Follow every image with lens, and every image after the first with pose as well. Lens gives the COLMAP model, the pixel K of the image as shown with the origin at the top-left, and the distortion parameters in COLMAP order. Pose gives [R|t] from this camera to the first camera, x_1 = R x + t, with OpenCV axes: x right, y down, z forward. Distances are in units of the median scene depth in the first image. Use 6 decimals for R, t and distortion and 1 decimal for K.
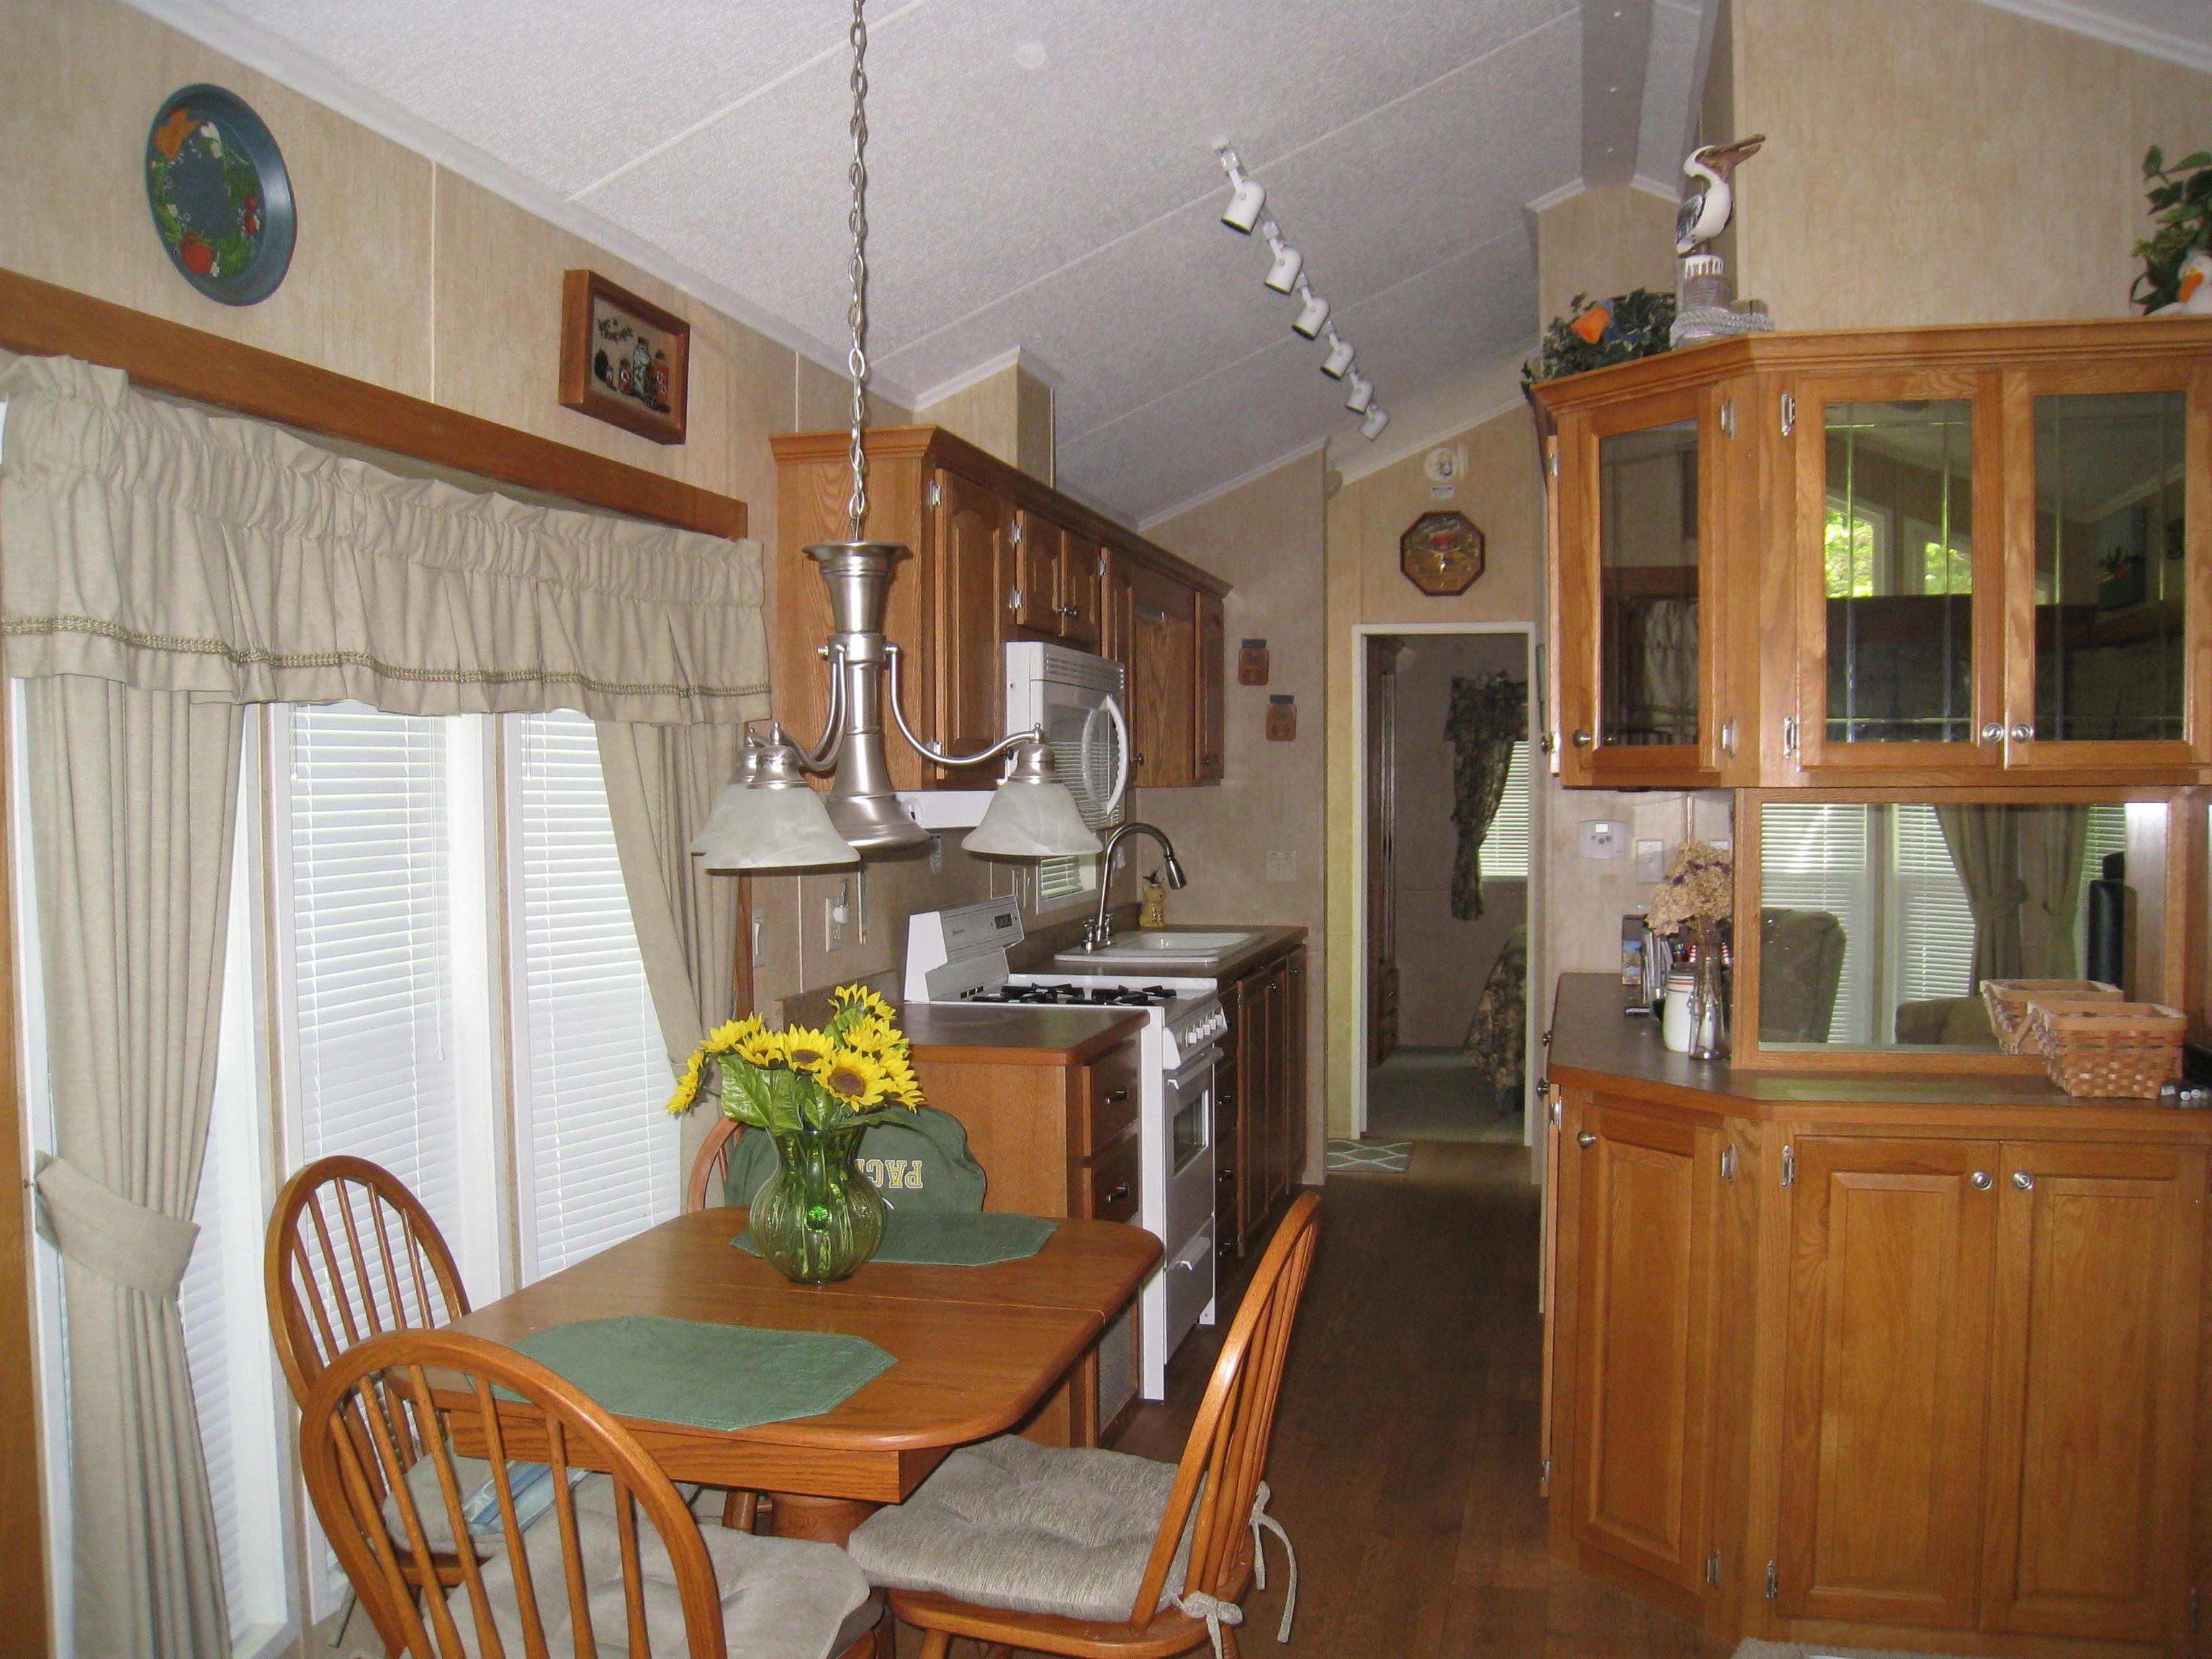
lens RADIAL K [[1822.6, 0, 1108.4], [0, 1822.6, 869.1], [0, 0, 1]] dist [-0.169938, 0.107799]
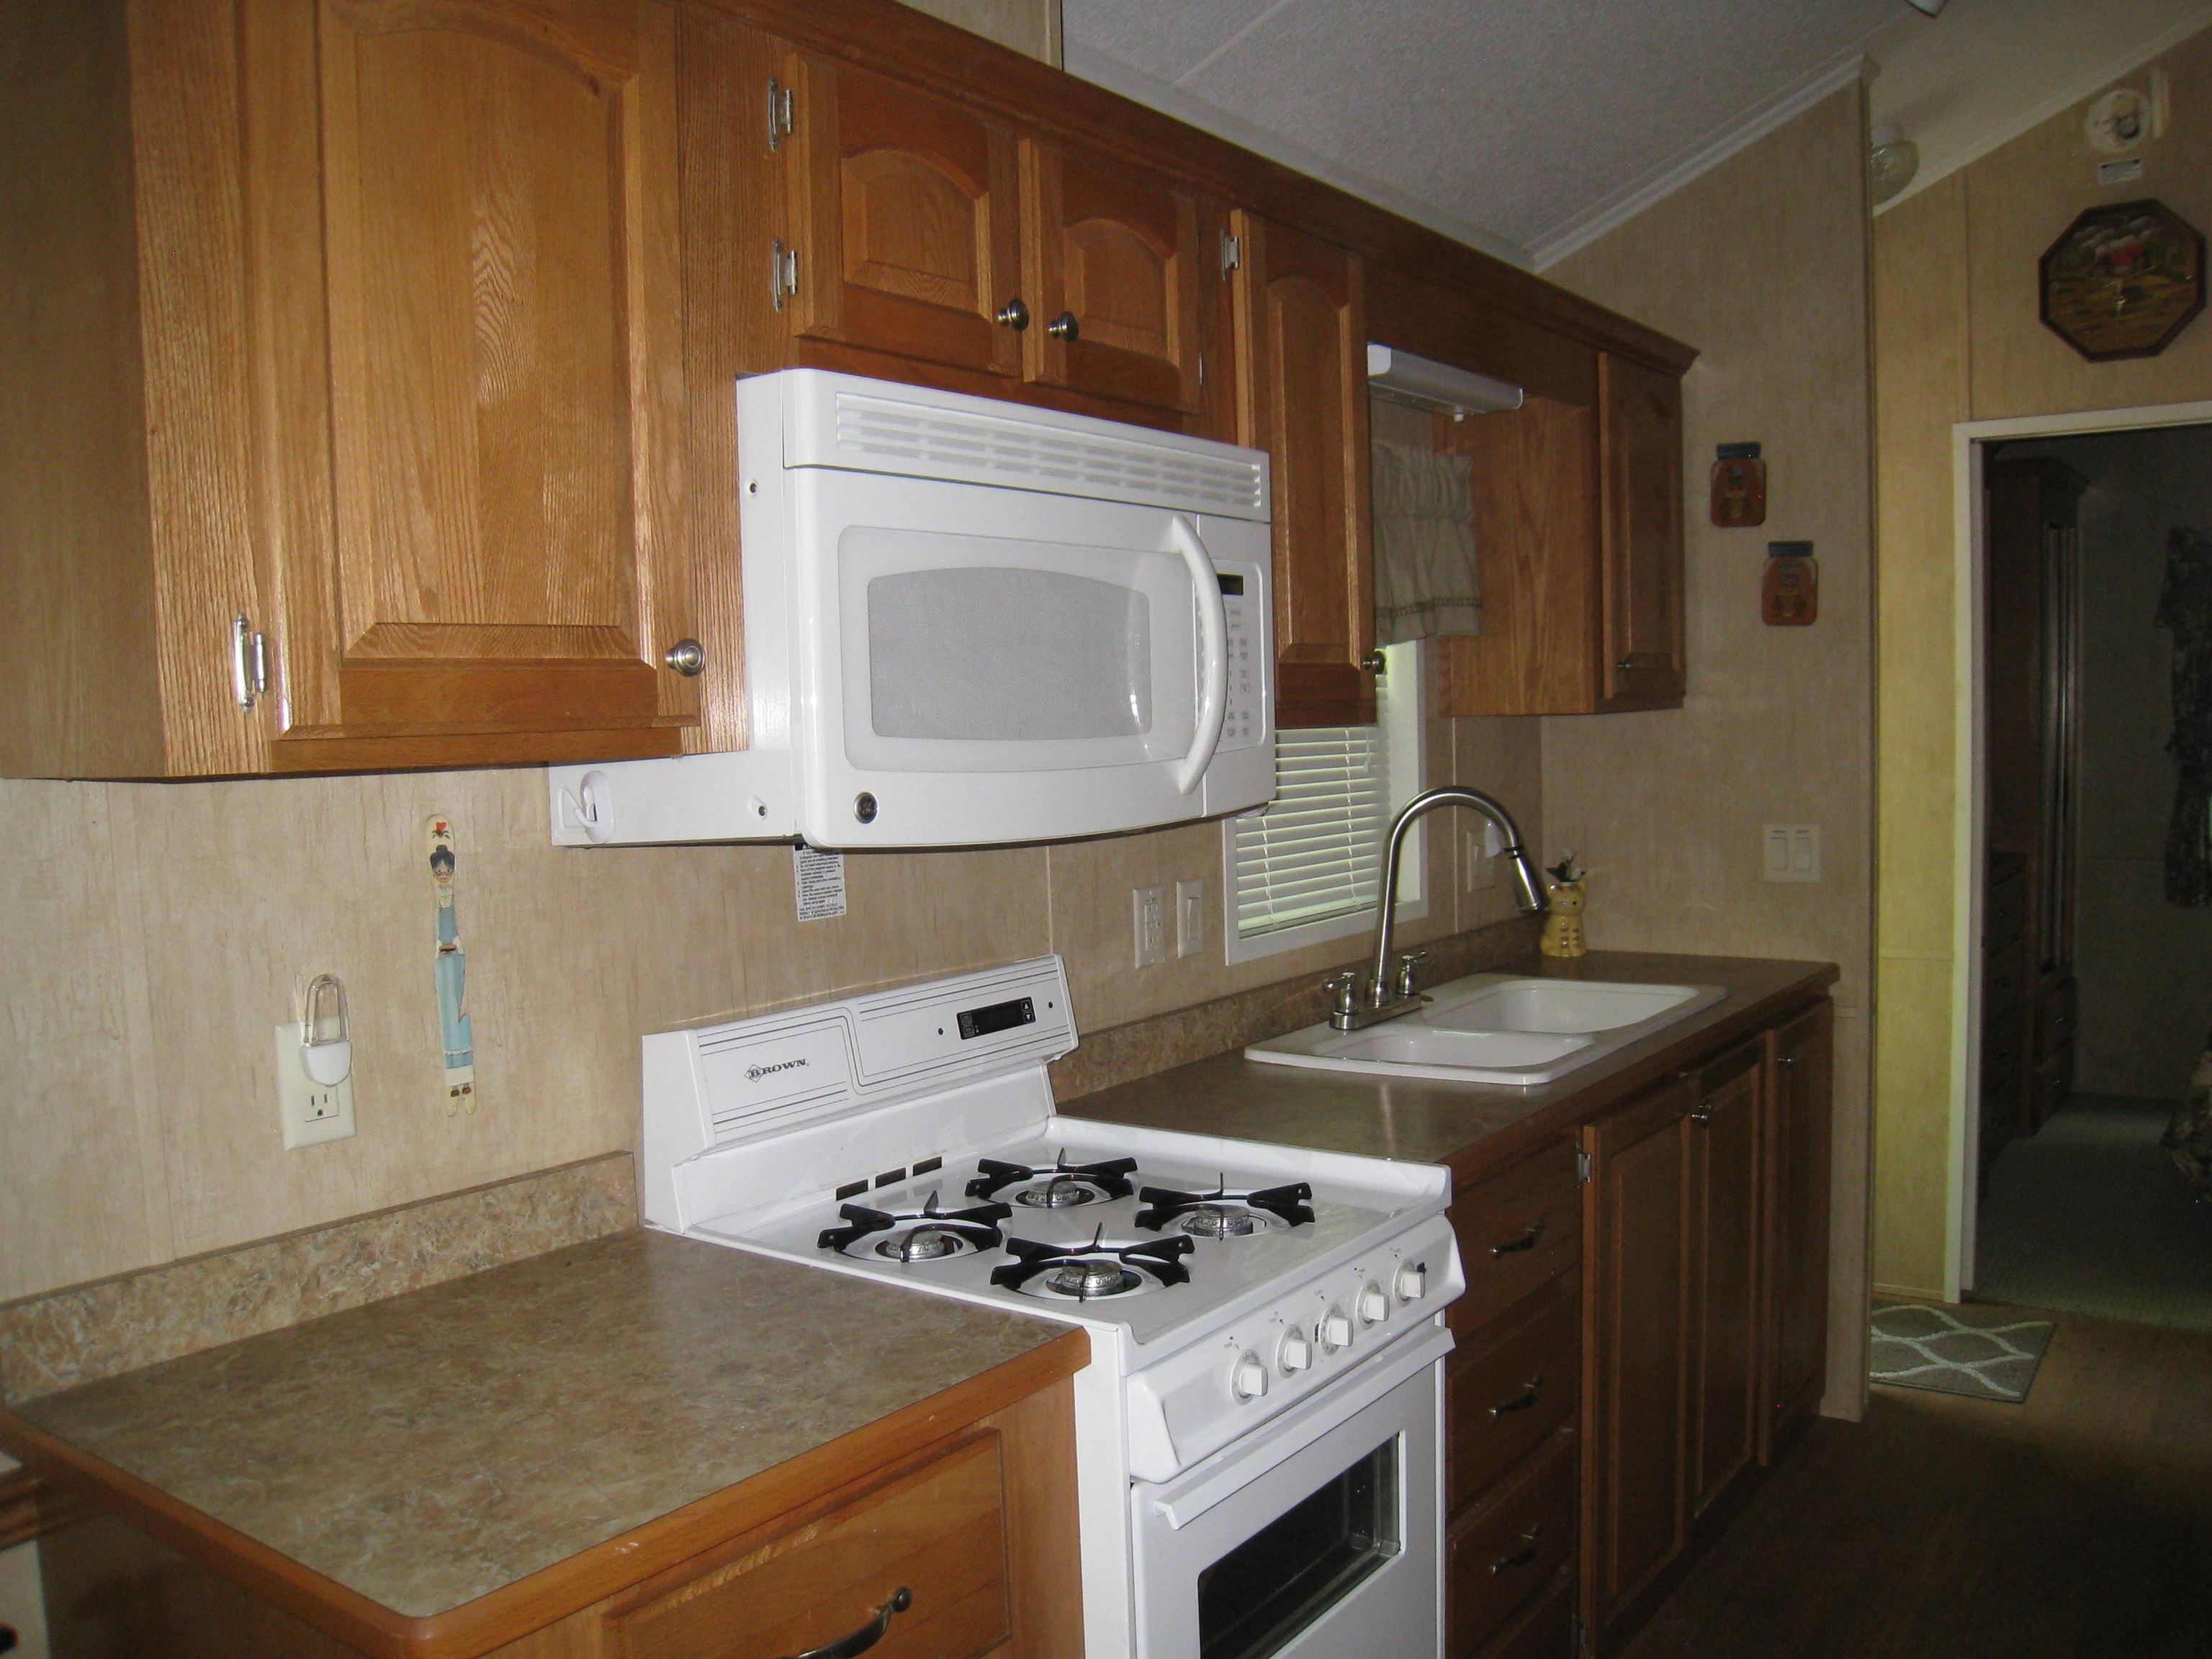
lens RADIAL K [[1822.6, 0, 1108.4], [0, 1822.6, 869.1], [0, 0, 1]] dist [-0.169938, 0.107799]
pose [[0.927148, 0.009029, -0.374586, 0.104850], [0.007827, 0.999025, 0.043451, -0.021696], [0.374613, -0.043218, 0.926173, 0.418756]]
